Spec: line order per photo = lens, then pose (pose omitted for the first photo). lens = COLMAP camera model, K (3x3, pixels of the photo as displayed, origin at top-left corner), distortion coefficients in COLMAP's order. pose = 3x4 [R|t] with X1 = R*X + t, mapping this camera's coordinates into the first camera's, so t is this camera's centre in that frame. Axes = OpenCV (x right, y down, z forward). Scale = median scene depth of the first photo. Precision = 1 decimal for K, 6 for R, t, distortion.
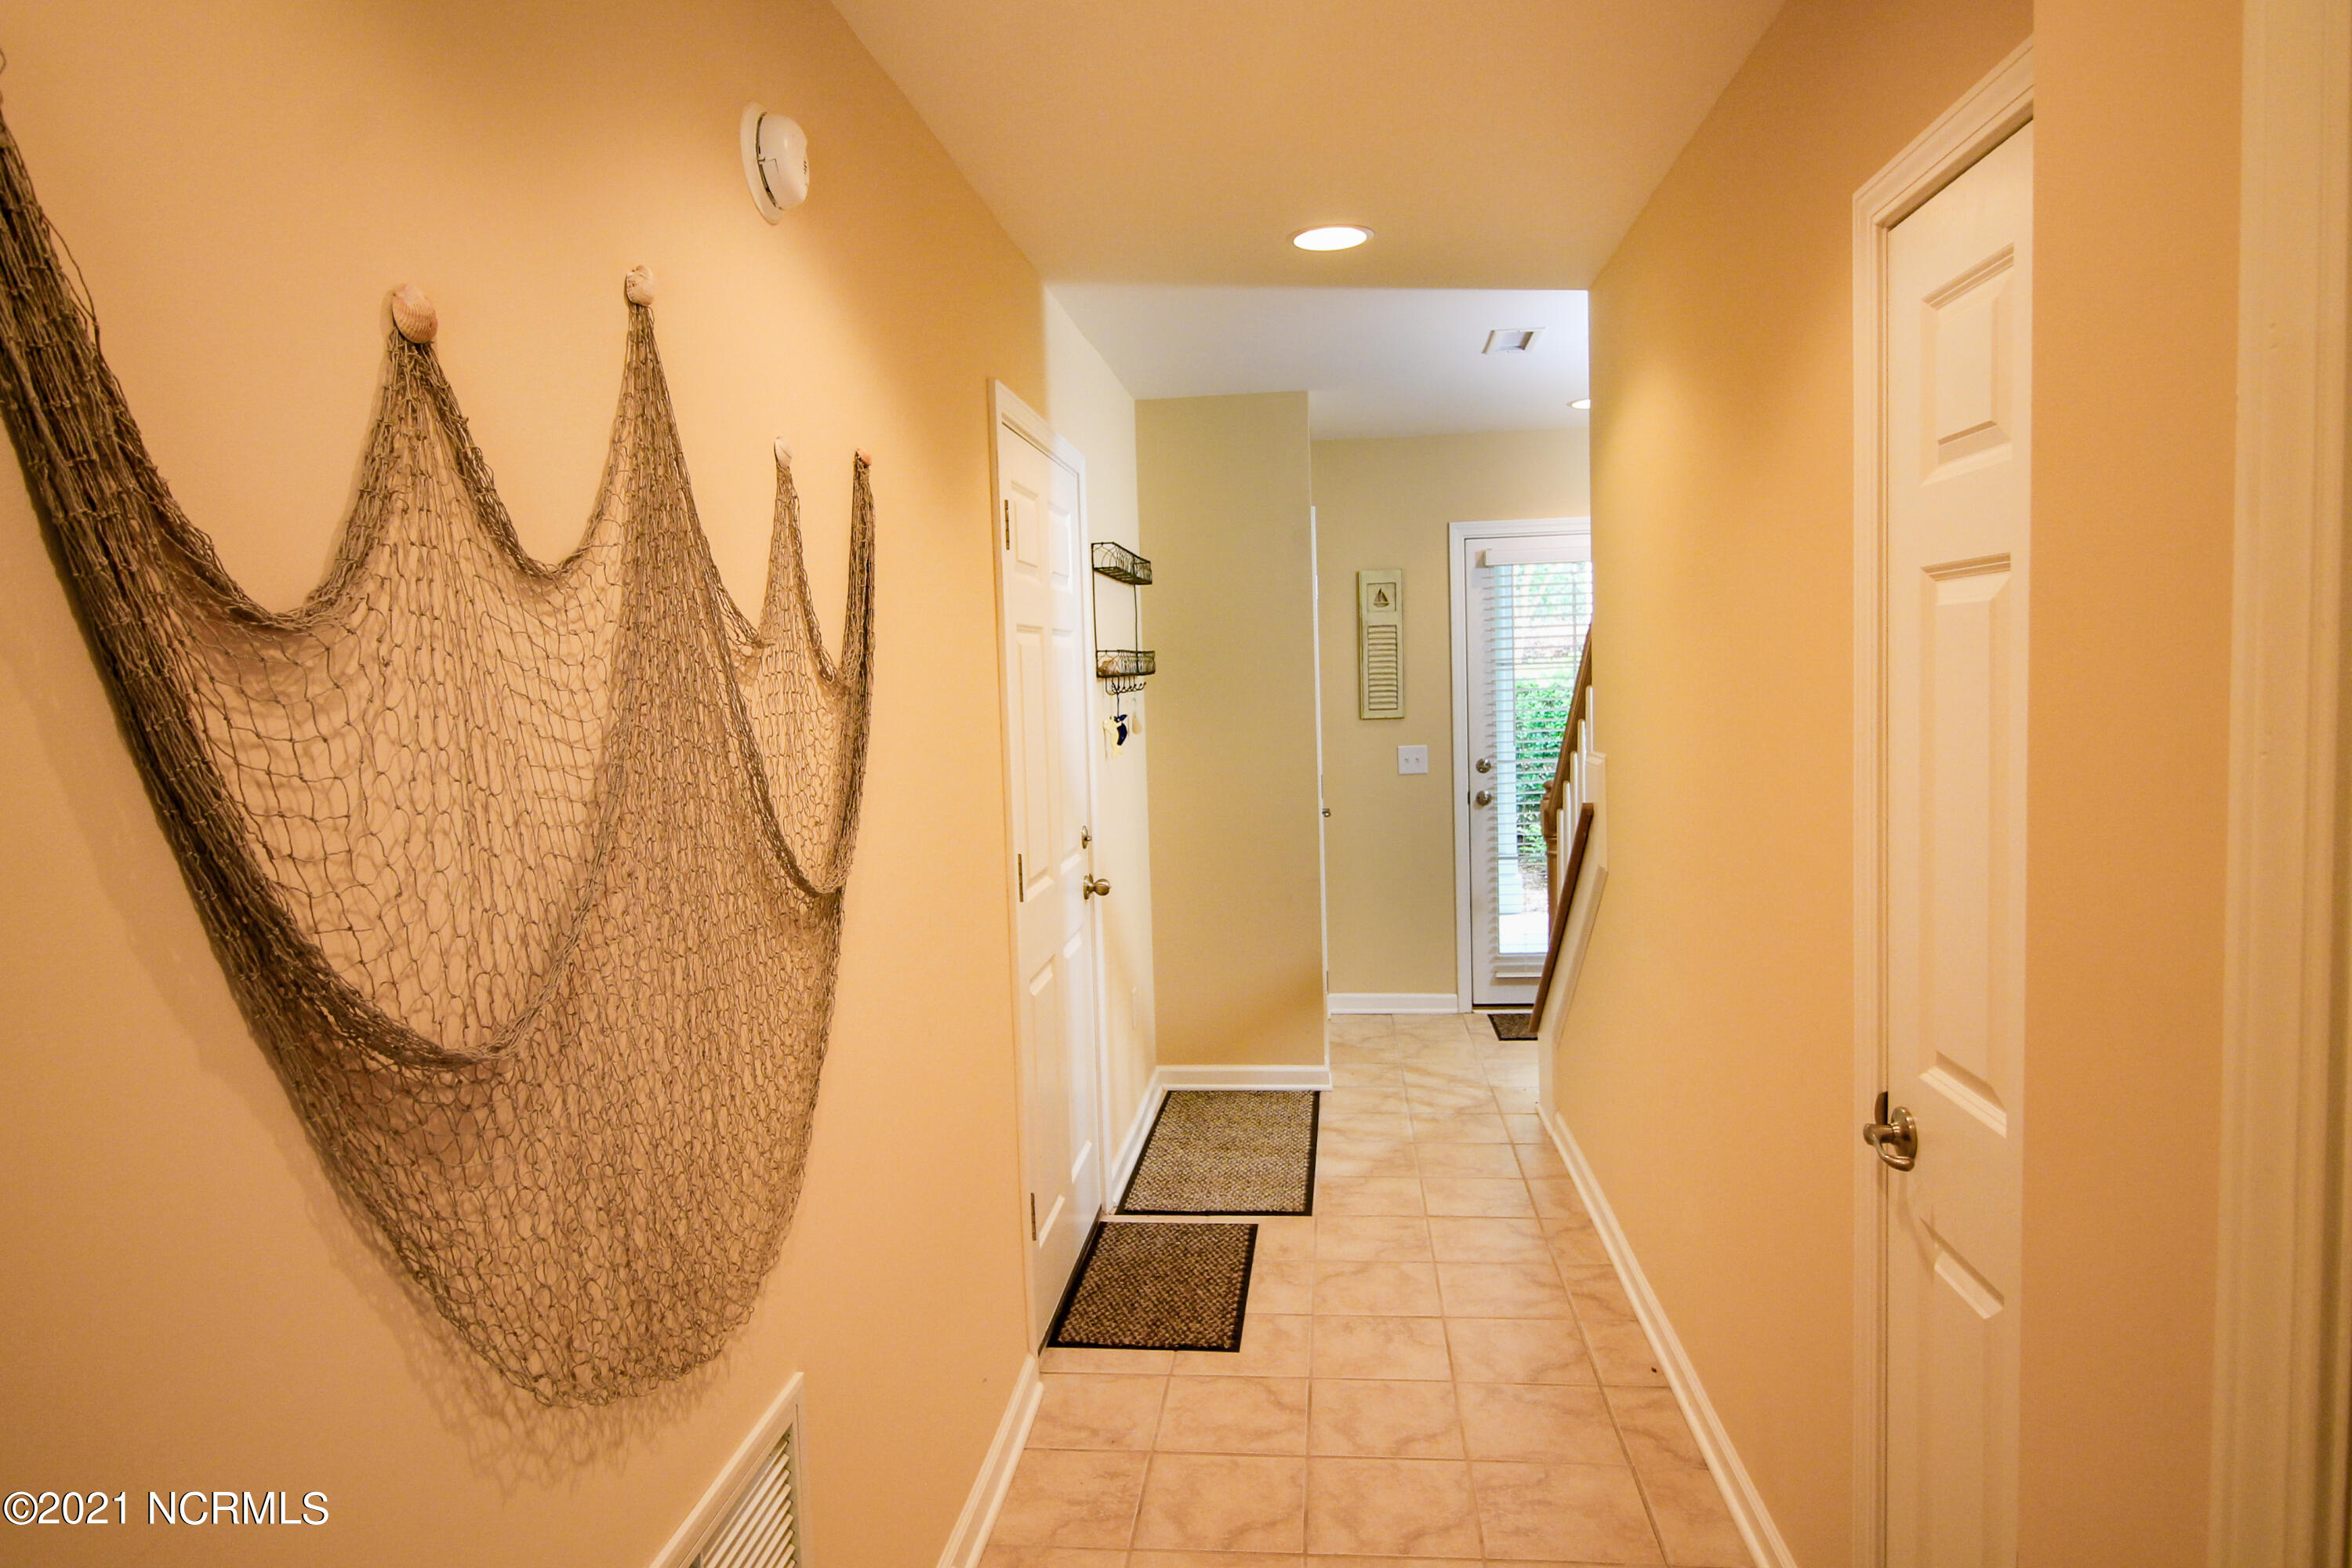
lens RADIAL K [[1362.8, 0, 1177.3], [0, 1362.8, 780.9], [0, 0, 1]] dist [0.002536, -0.000710]
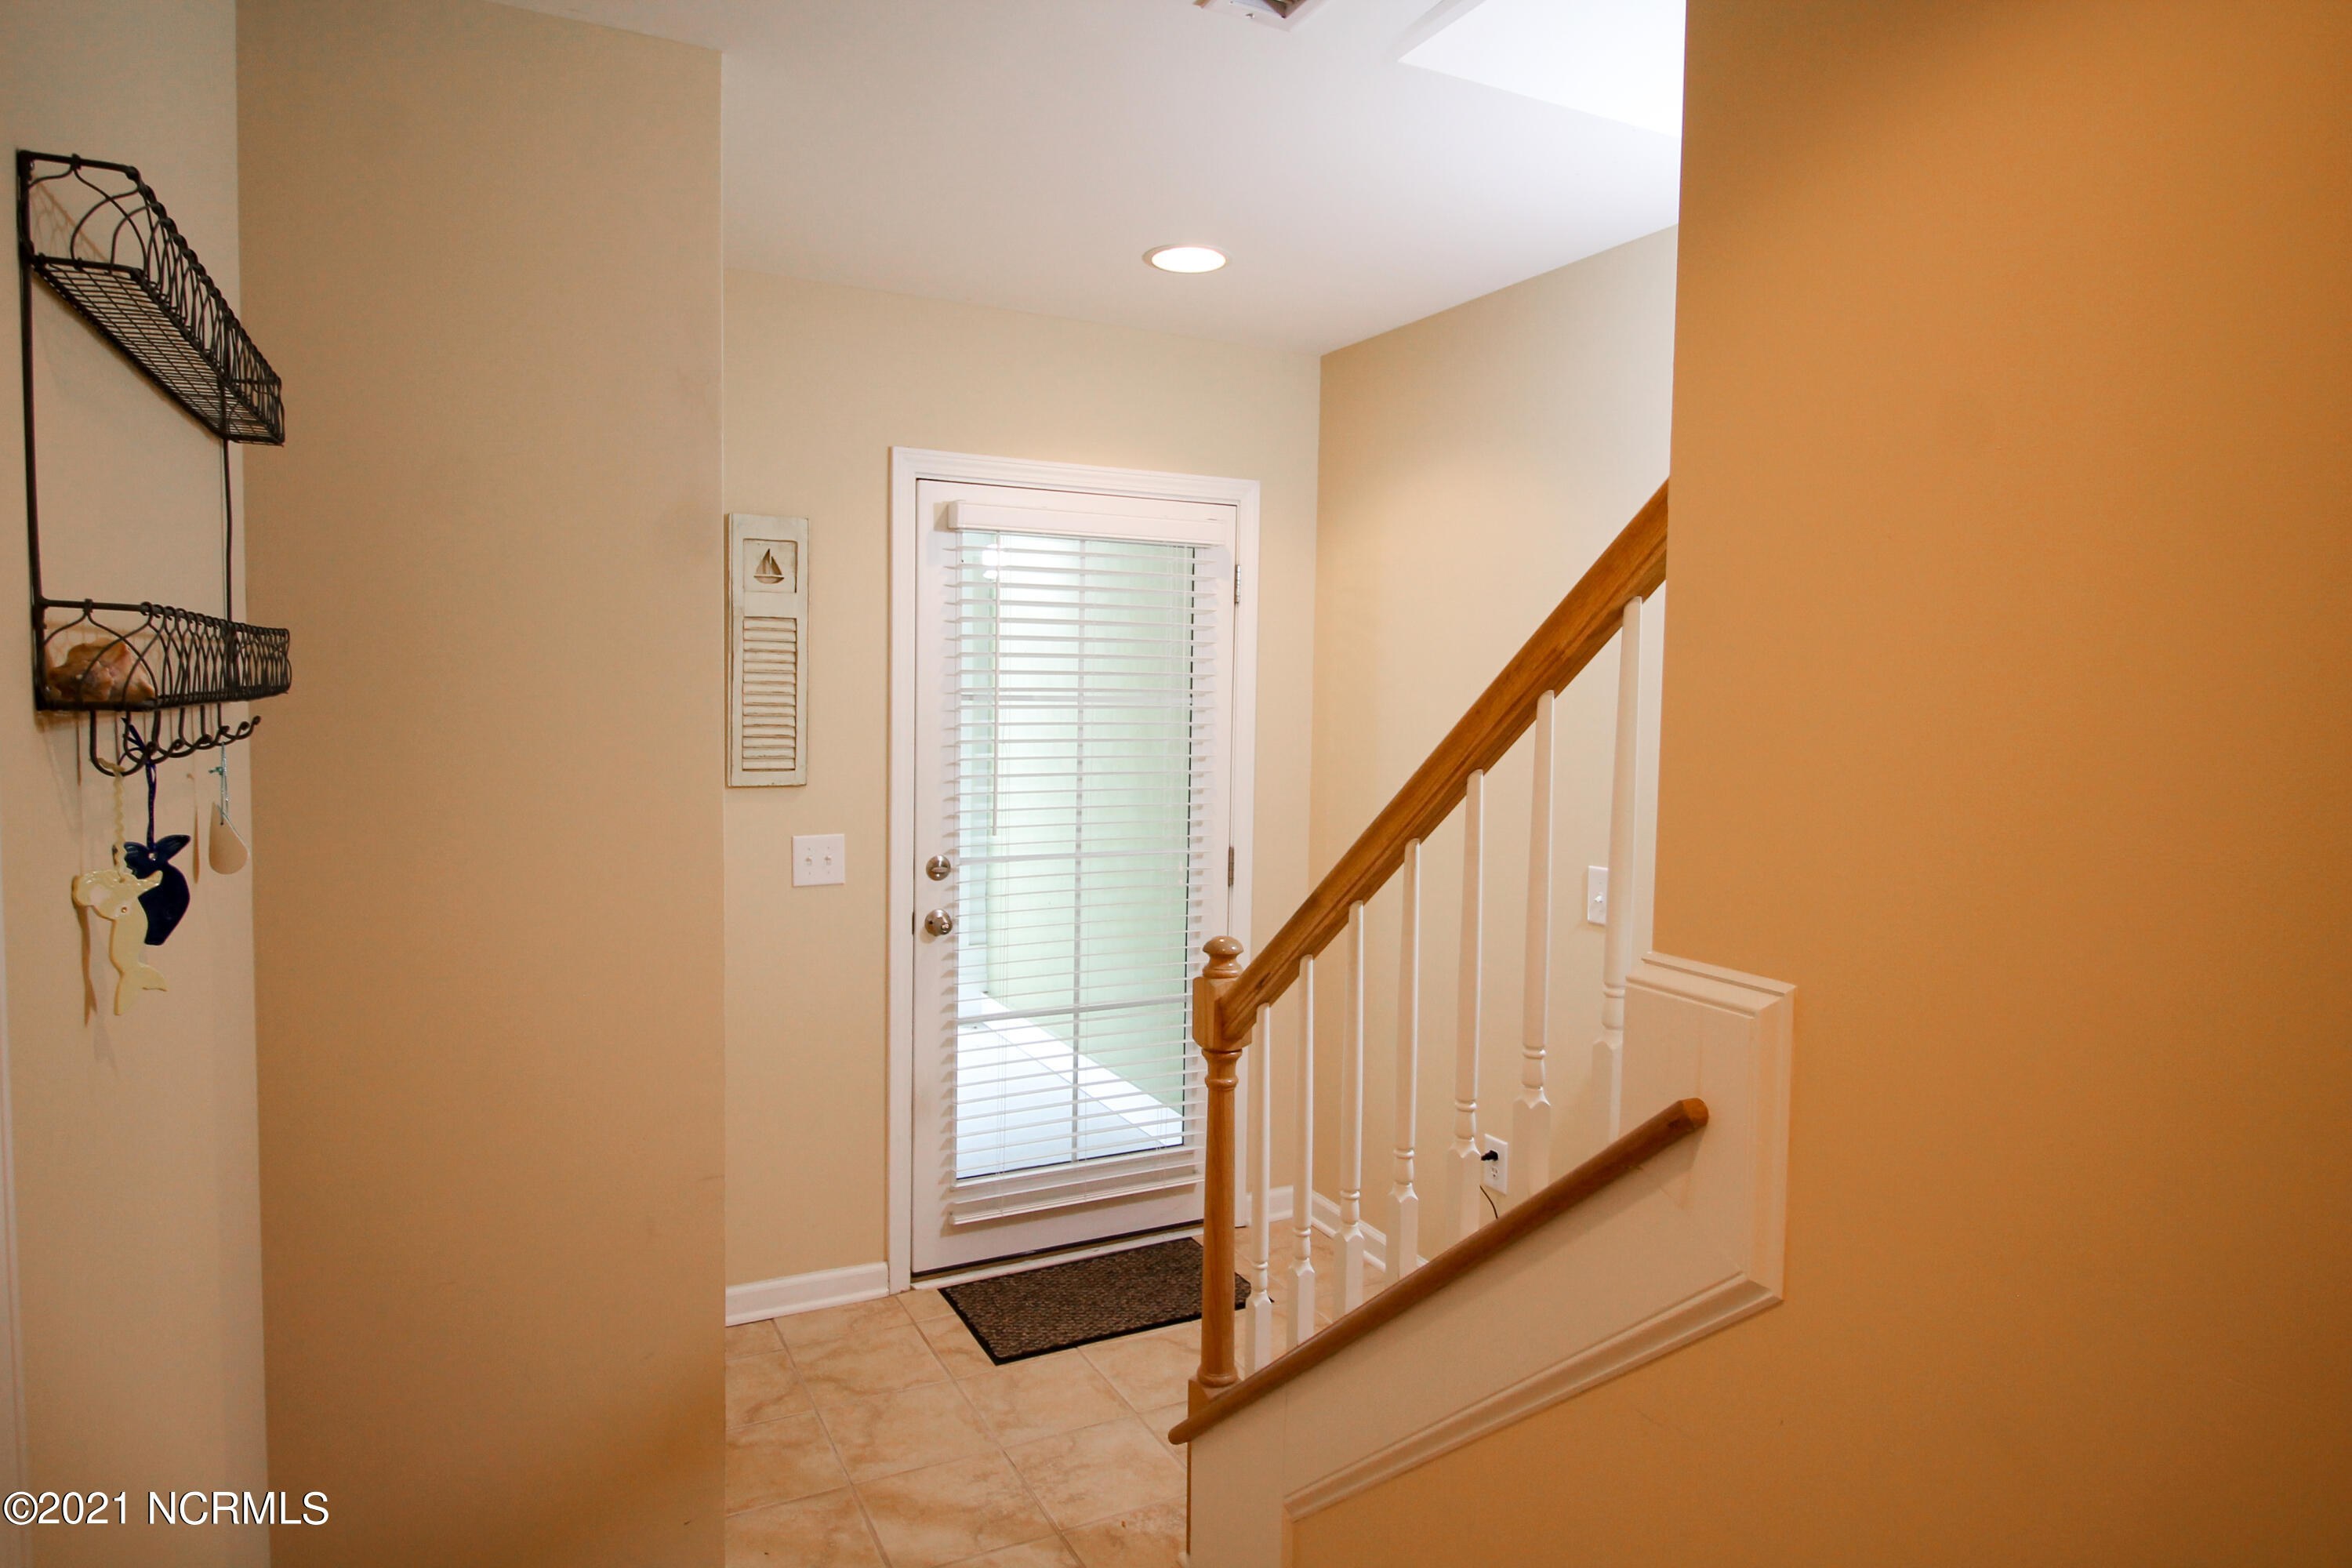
lens RADIAL K [[1362.8, 0, 1176.0], [0, 1362.8, 773.5], [0, 0, 1]] dist [0.002536, -0.000710]
pose [[0.832560, 0.011299, 0.553820, -0.016219], [0.000761, 0.999768, -0.021542, -0.039563], [-0.553935, 0.018356, 0.832358, 0.456970]]
